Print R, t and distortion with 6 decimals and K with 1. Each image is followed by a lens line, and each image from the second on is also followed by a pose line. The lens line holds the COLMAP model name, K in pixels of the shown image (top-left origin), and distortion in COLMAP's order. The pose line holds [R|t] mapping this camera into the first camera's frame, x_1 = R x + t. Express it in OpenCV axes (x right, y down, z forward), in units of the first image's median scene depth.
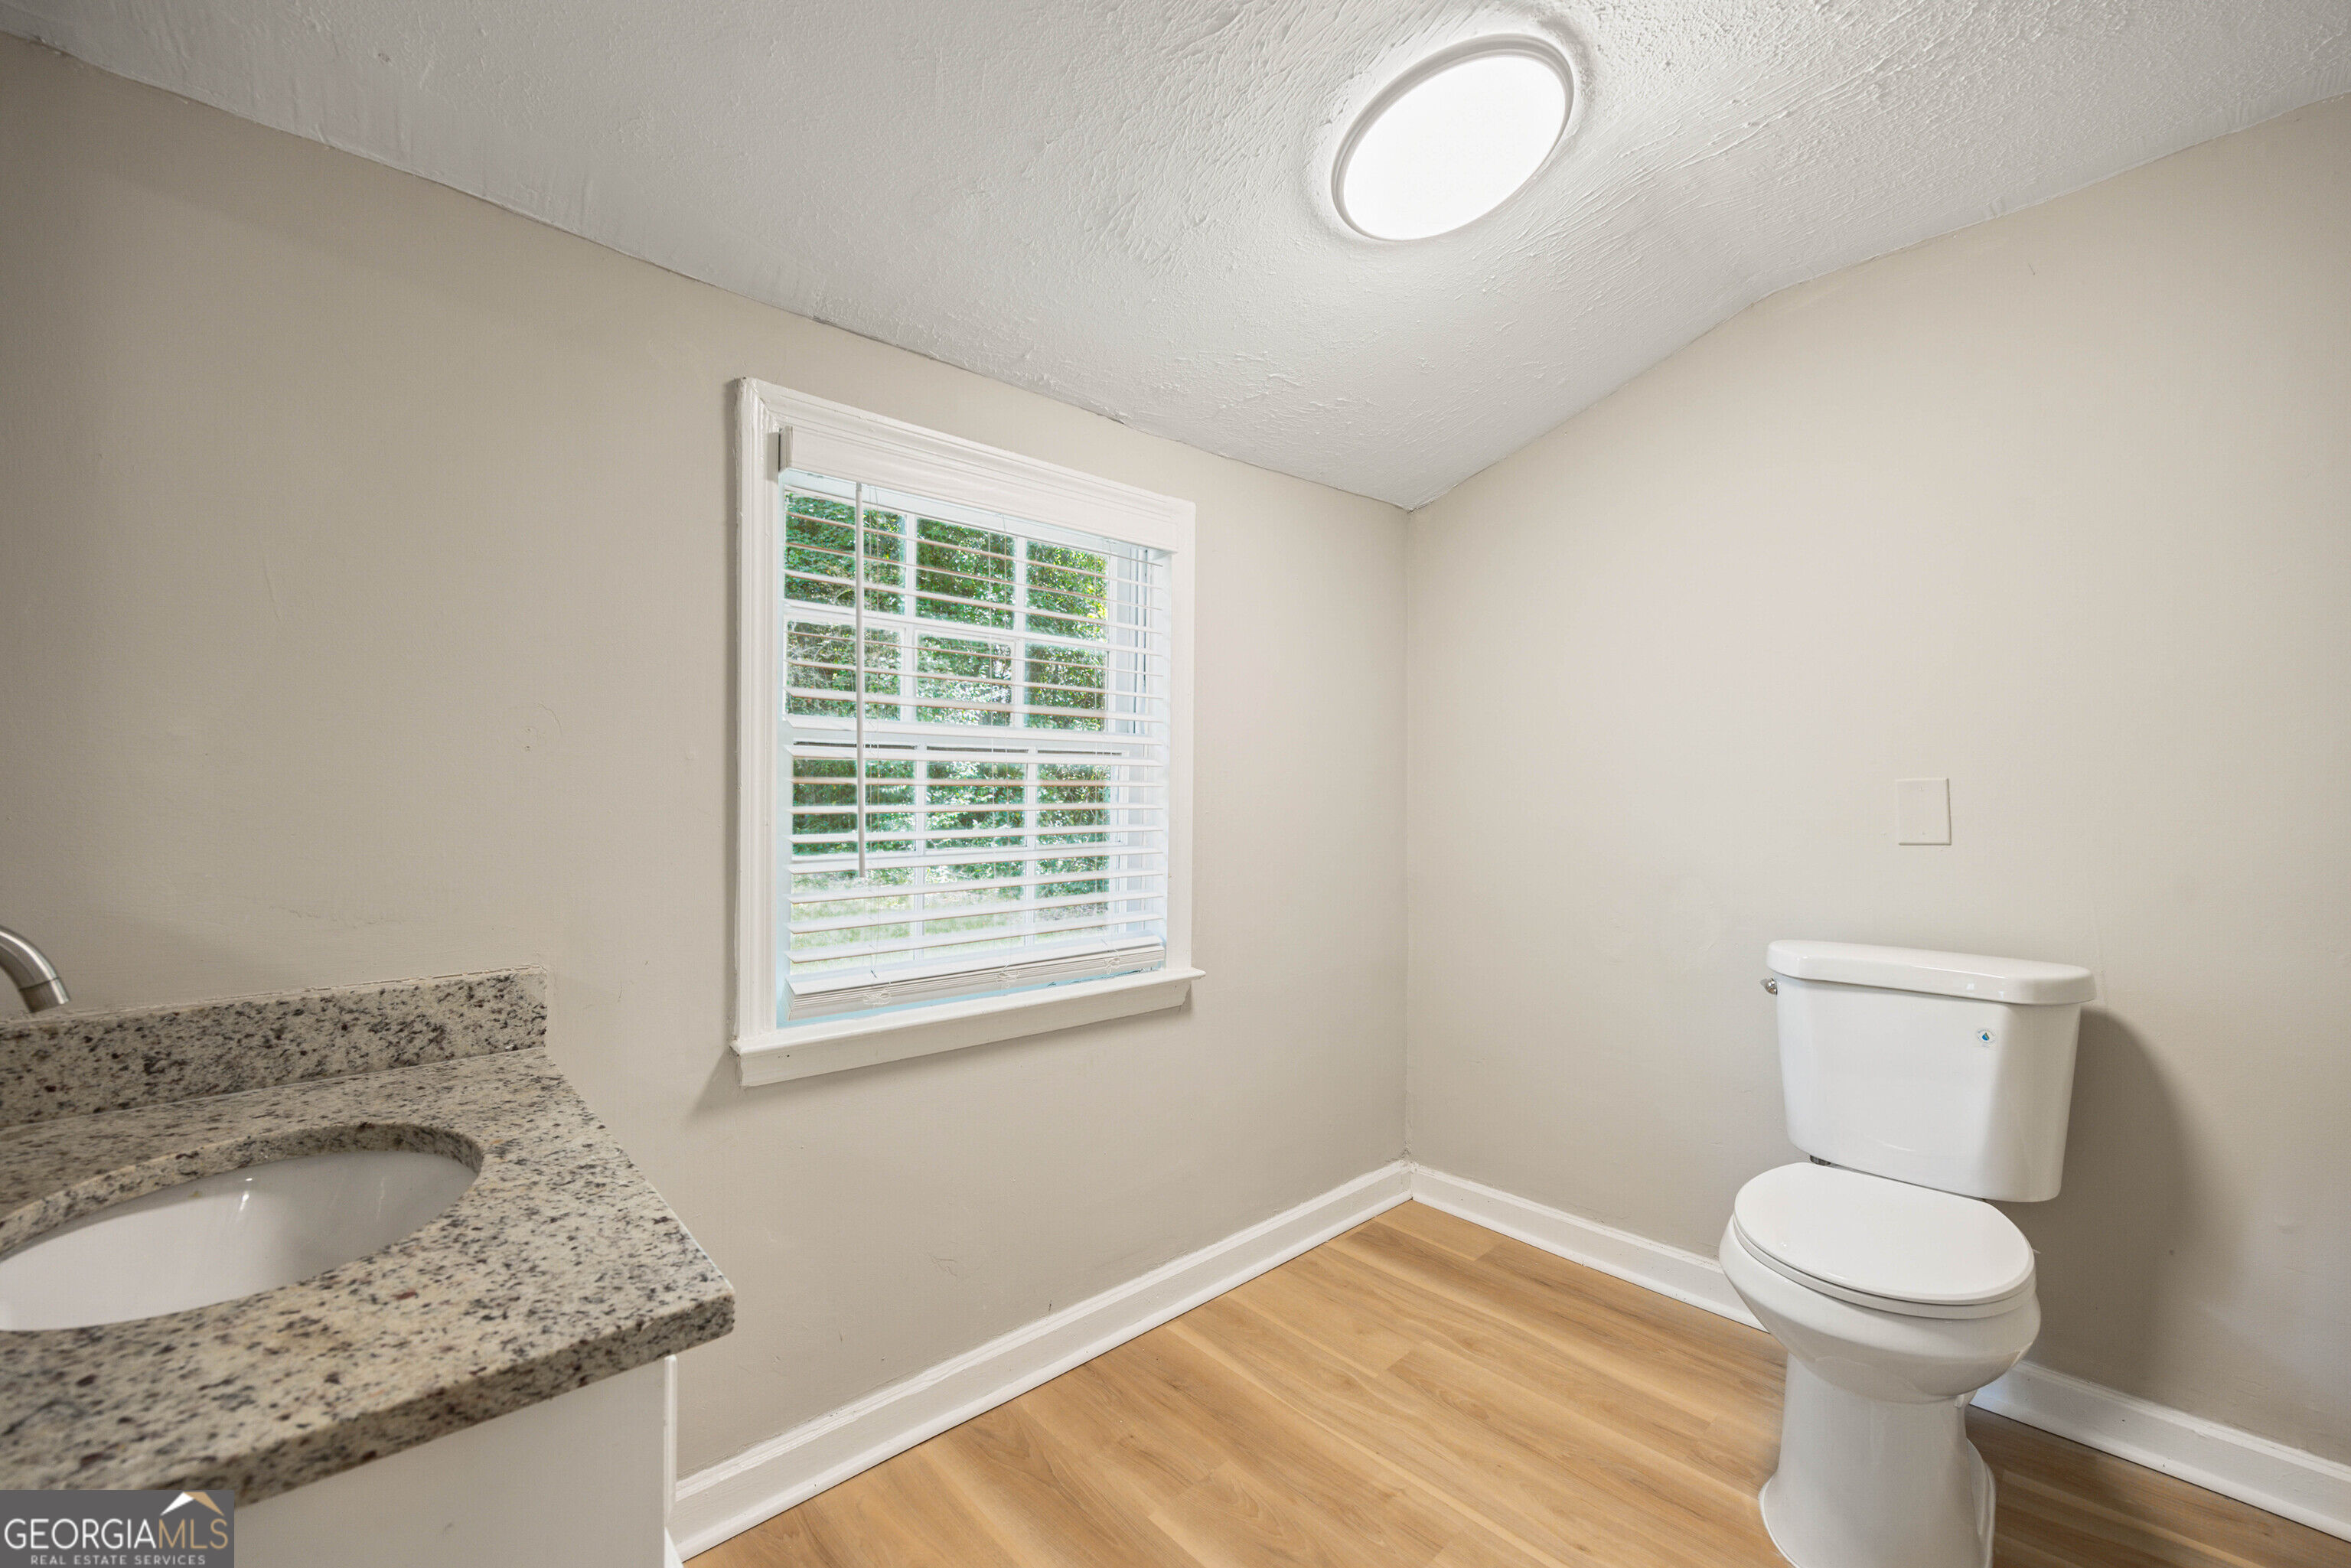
lens RADIAL K [[951.4, 0, 1169.7], [0, 951.4, 797.7], [0, 0, 1]] dist [-0.000184, -0.000015]
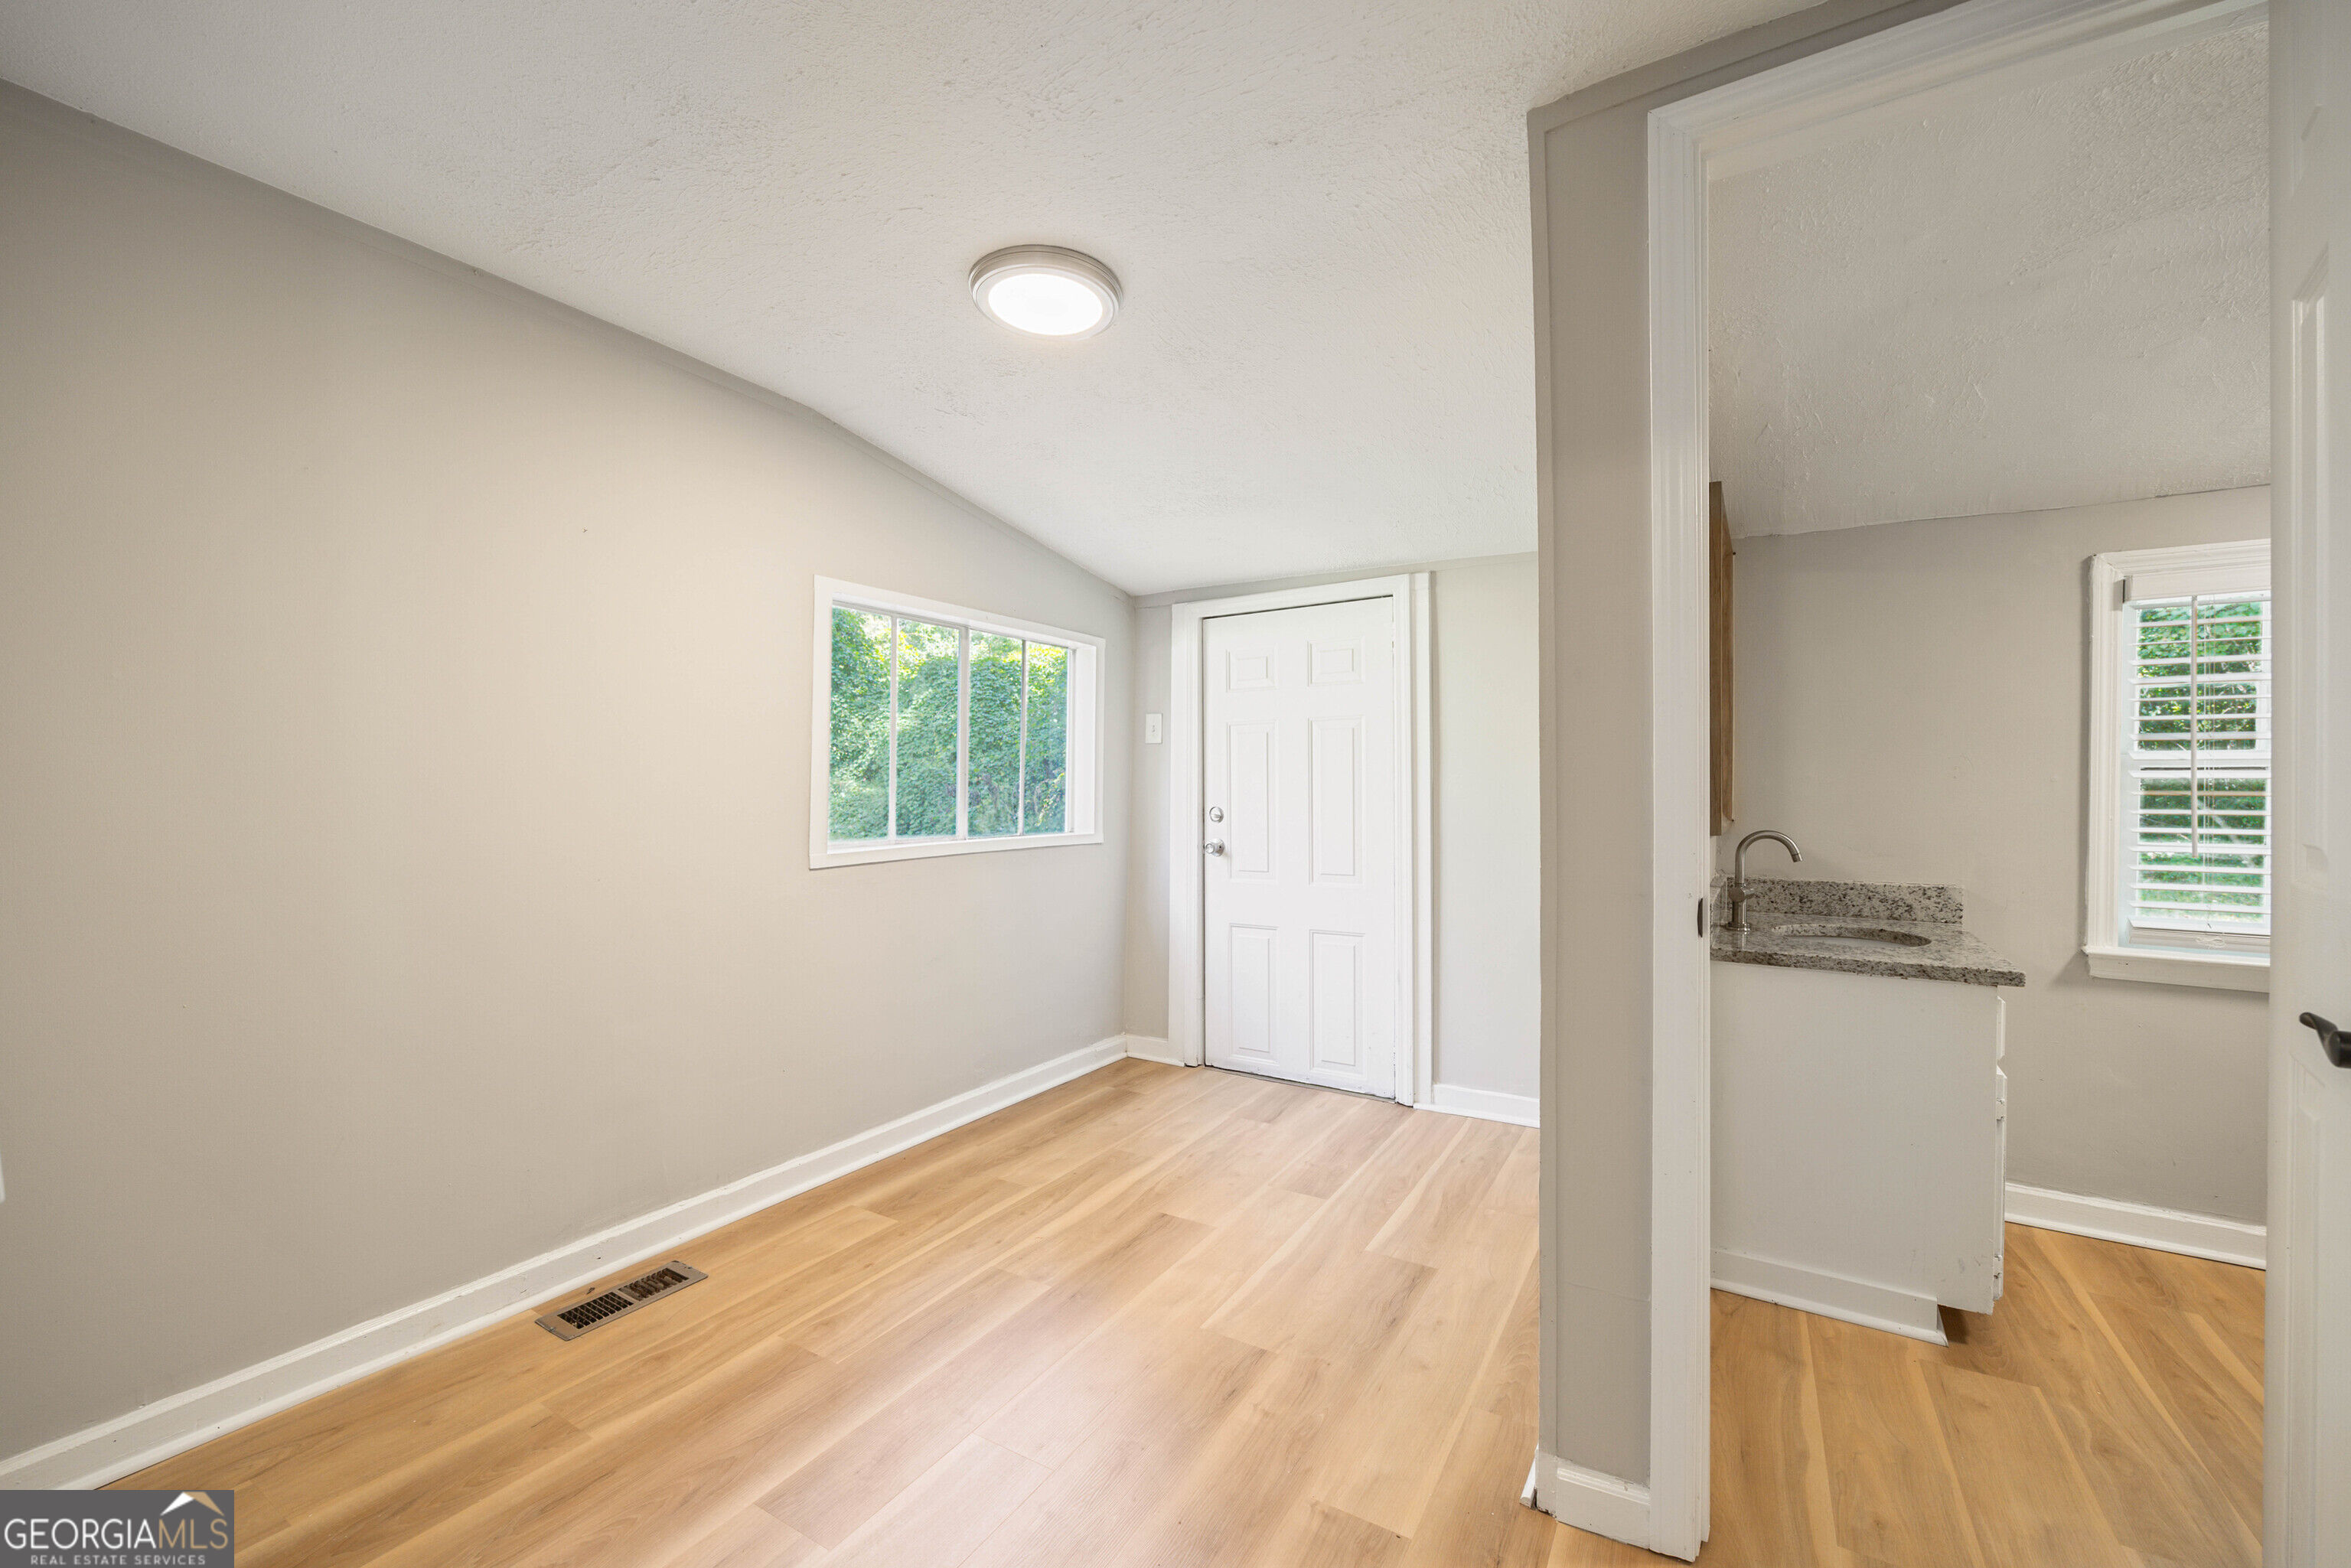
lens RADIAL K [[951.4, 0, 1169.7], [0, 951.4, 797.7], [0, 0, 1]] dist [-0.000184, -0.000015]
pose [[0.275212, 0.003309, -0.961378, 0.834159], [-0.013255, 0.999912, -0.000353, 0.015226], [0.961292, 0.012840, 0.275232, -1.195103]]
